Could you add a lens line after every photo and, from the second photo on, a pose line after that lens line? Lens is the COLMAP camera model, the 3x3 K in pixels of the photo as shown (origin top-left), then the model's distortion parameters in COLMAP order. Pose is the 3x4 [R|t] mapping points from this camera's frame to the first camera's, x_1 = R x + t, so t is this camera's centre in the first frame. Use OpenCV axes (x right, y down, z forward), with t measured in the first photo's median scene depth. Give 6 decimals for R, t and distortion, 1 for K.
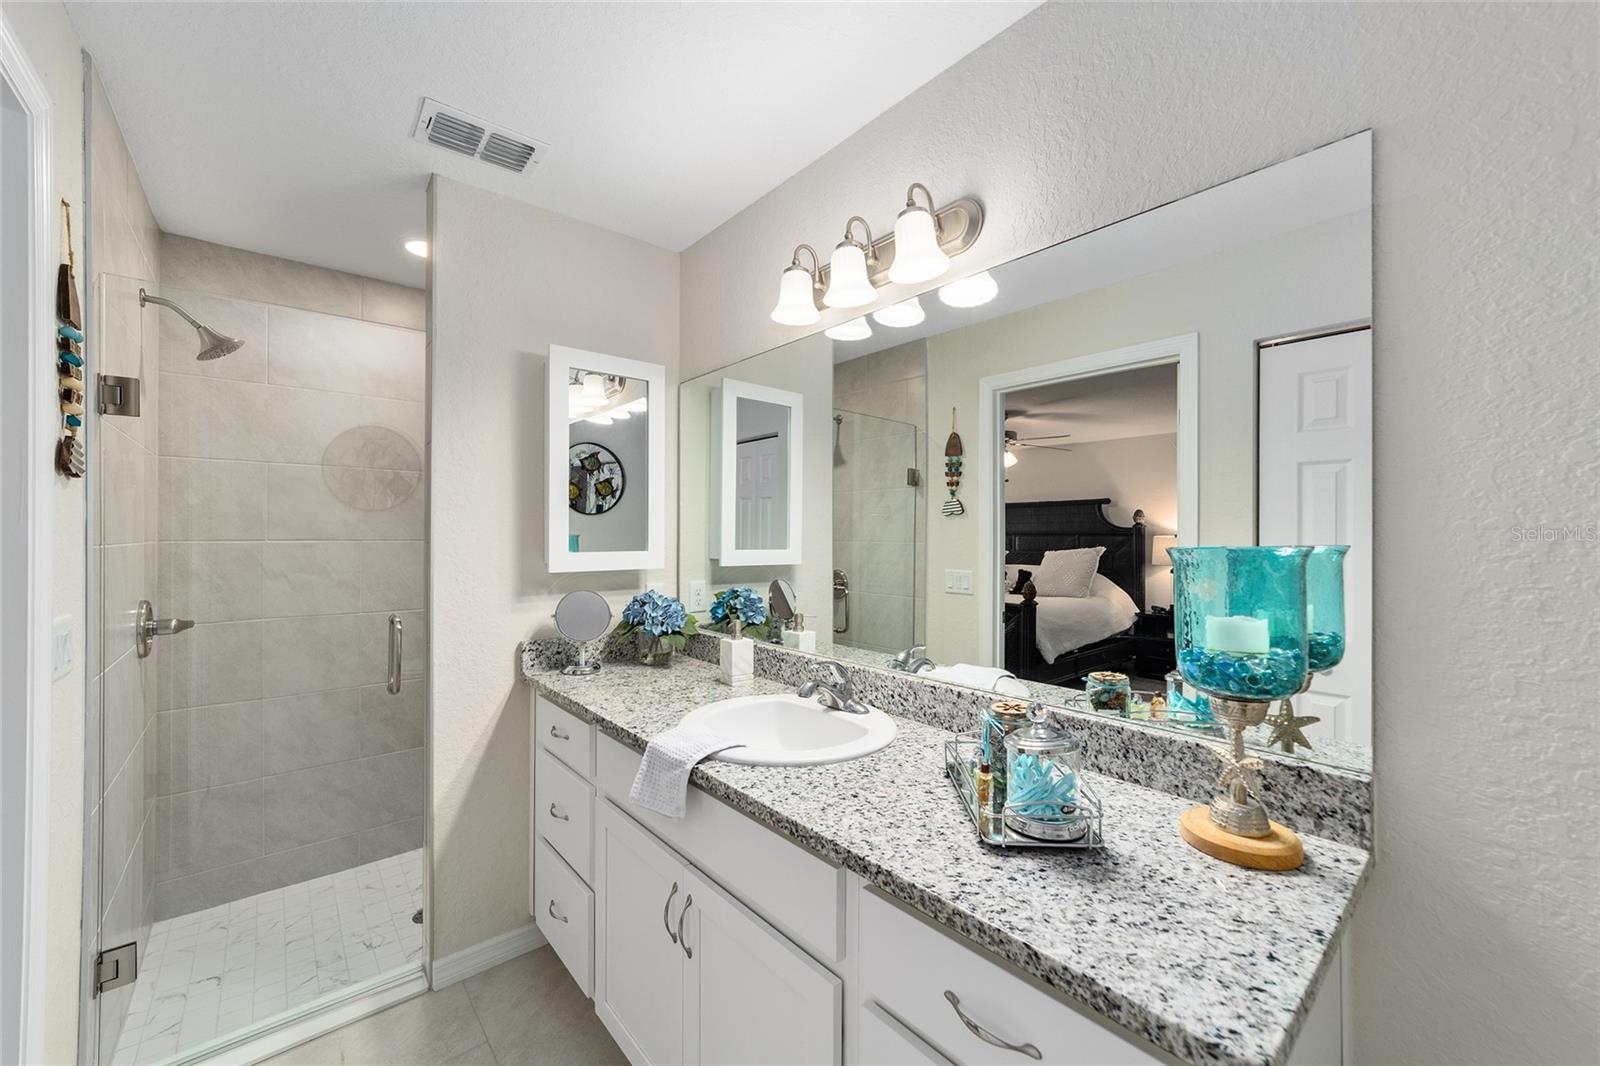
lens RADIAL K [[623.0, 0, 791.9], [0, 623.0, 535.1], [0, 0, 1]] dist [-0.019594, 0.010805]
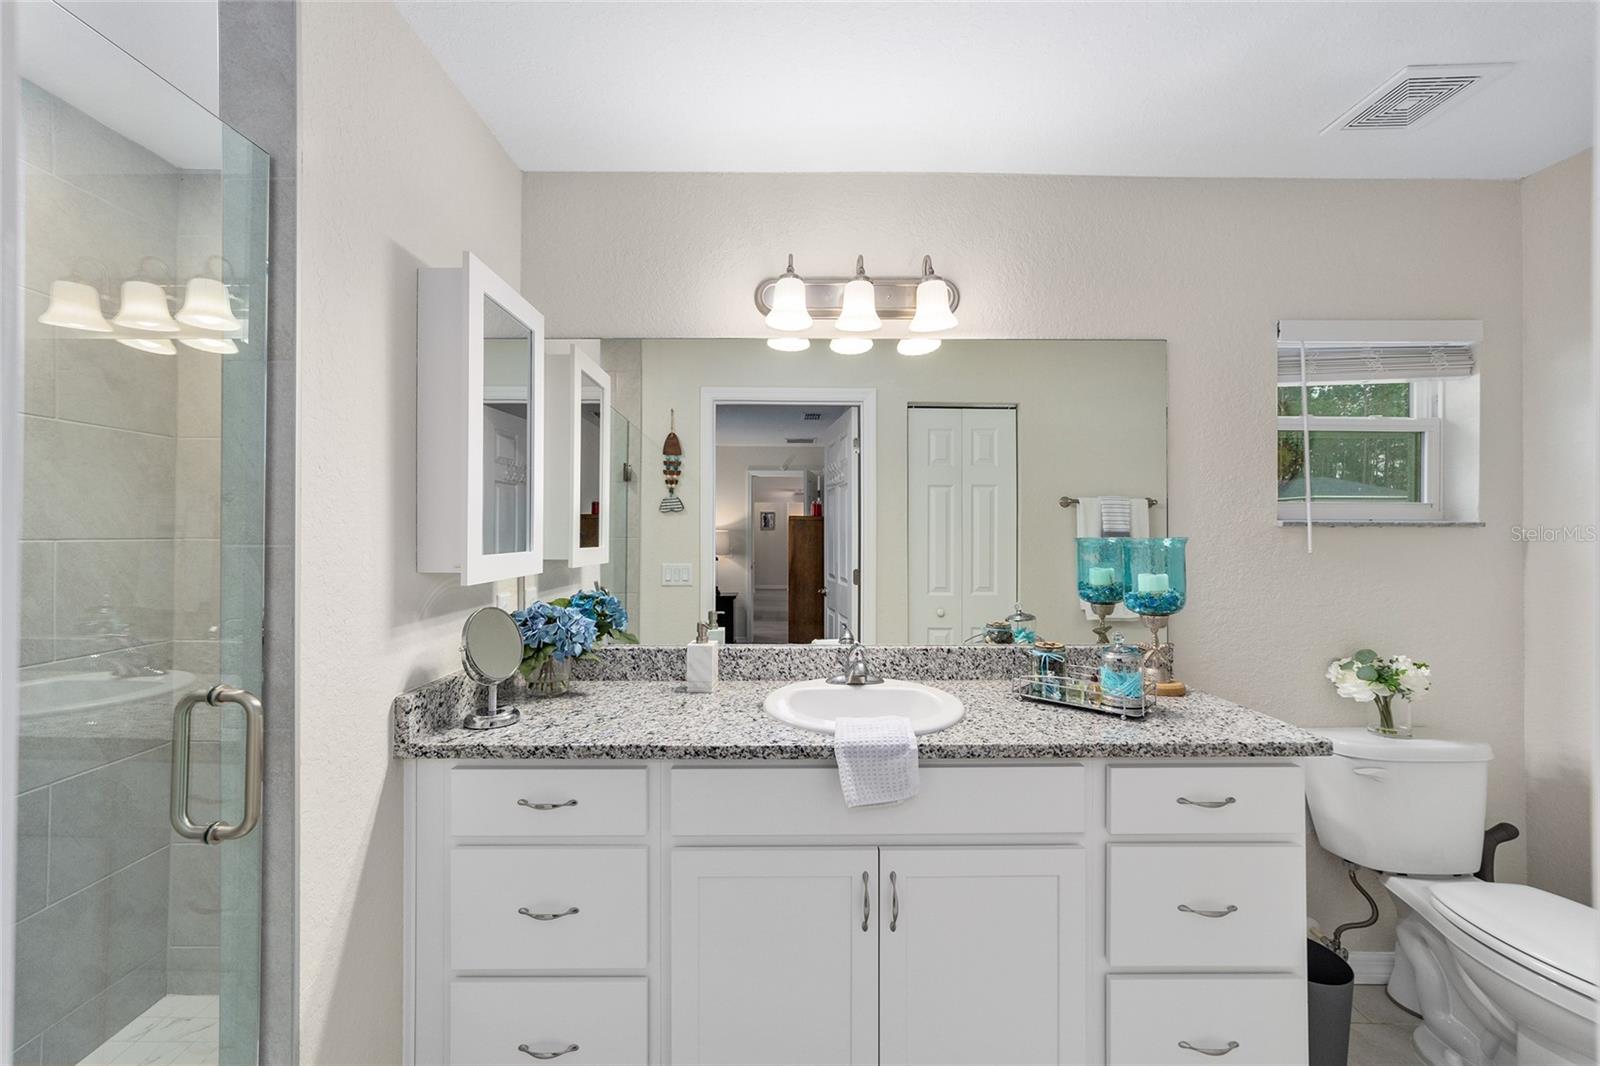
lens RADIAL K [[619.0, 0, 792.9], [0, 619.0, 532.4], [0, 0, 1]] dist [-0.018941, 0.009880]
pose [[0.636985, -0.001604, 0.770874, -0.669418], [-0.001953, 0.999991, 0.003694, -0.002097], [-0.770874, -0.003859, 0.636977, 0.284582]]
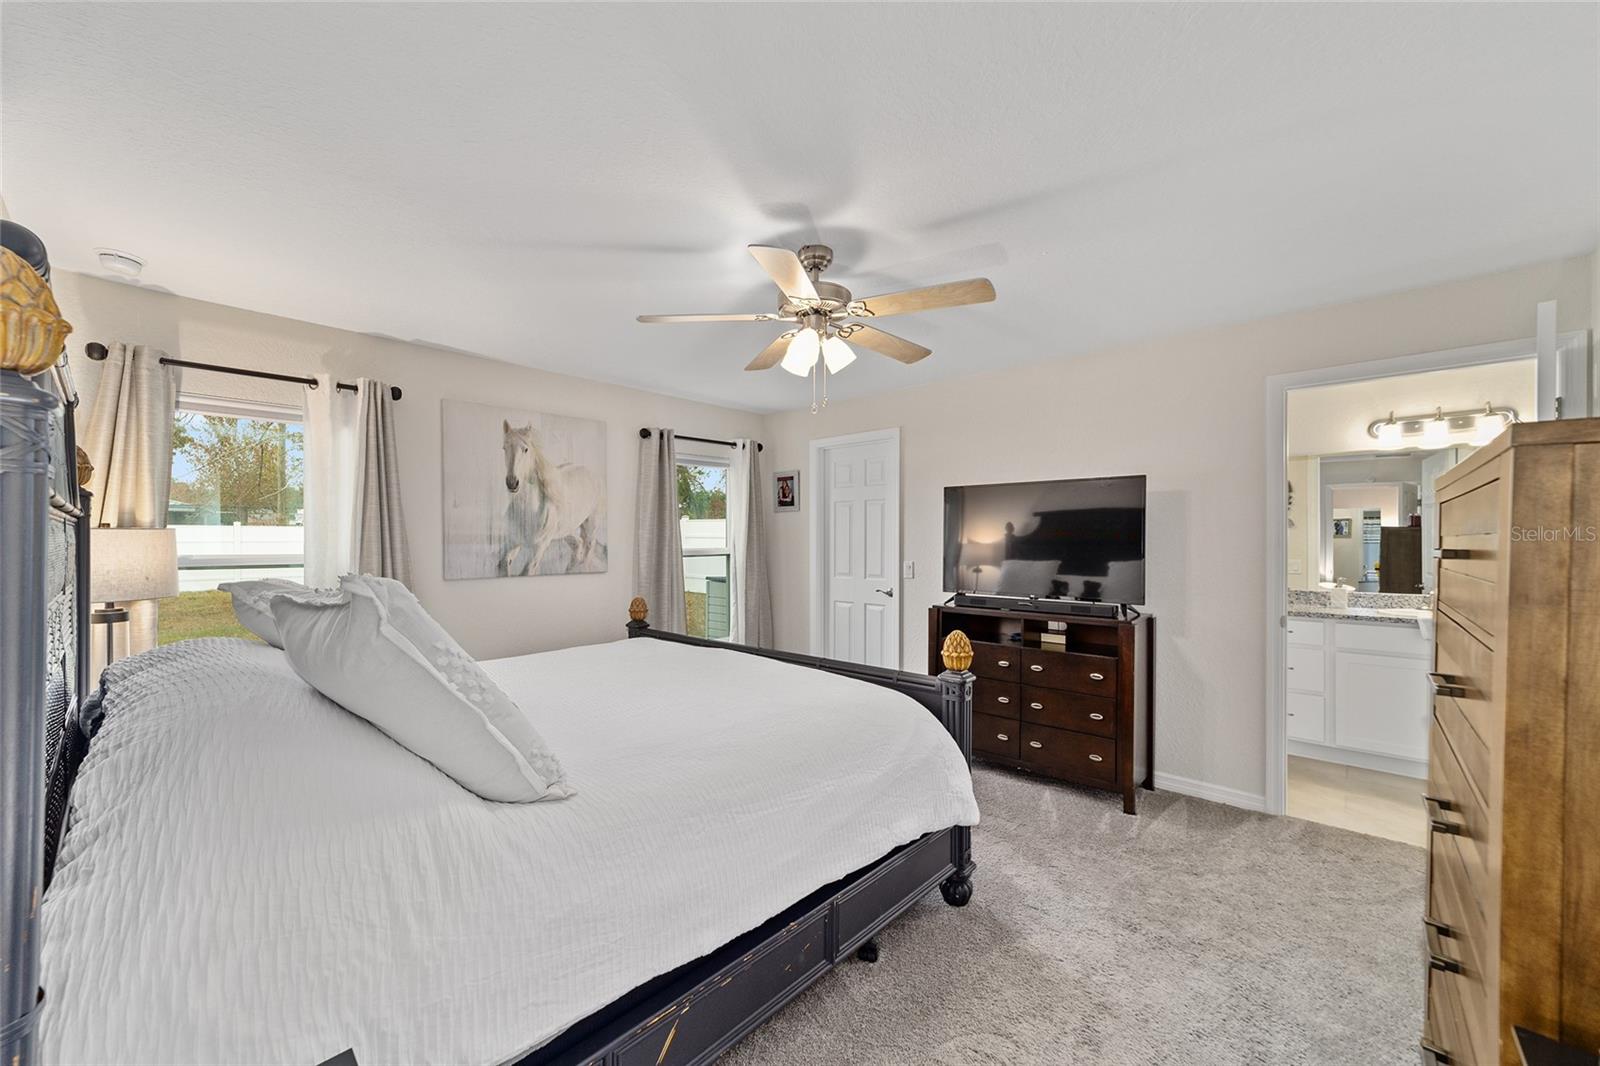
lens RADIAL K [[619.0, 0, 792.9], [0, 619.0, 532.4], [0, 0, 1]] dist [-0.018941, 0.009880]
pose [[0.992474, -0.000840, 0.122455, -2.133472], [0.002111, 0.999945, -0.010251, -0.006725], [-0.122439, 0.010432, 0.992421, -0.865985]]
